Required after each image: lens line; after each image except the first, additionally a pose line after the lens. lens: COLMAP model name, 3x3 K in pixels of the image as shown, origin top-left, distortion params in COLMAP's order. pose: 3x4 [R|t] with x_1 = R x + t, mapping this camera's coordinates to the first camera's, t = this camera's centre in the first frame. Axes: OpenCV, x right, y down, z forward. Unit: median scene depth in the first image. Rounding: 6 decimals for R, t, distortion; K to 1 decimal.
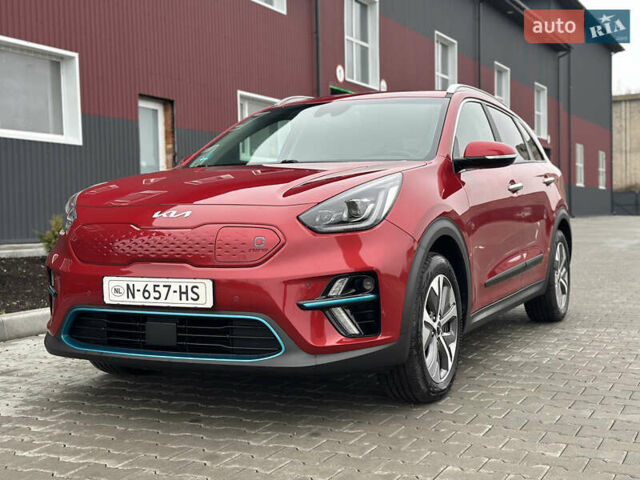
lens RADIAL K [[882.4, 0, 325.5], [0, 882.4, 246.6], [0, 0, 1]] dist [0.132710, 0.000000]
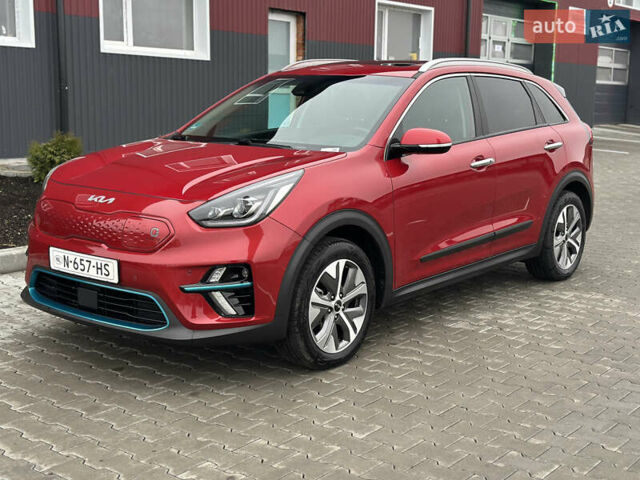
lens RADIAL K [[882.4, 0, 320.7], [0, 882.4, 241.8], [0, 0, 1]] dist [0.132710, 0.000000]
pose [[0.974497, 0.068418, -0.213718, 0.371570], [-0.041984, 0.991159, 0.125865, -0.141815], [0.220439, -0.113682, 0.968753, -0.100108]]
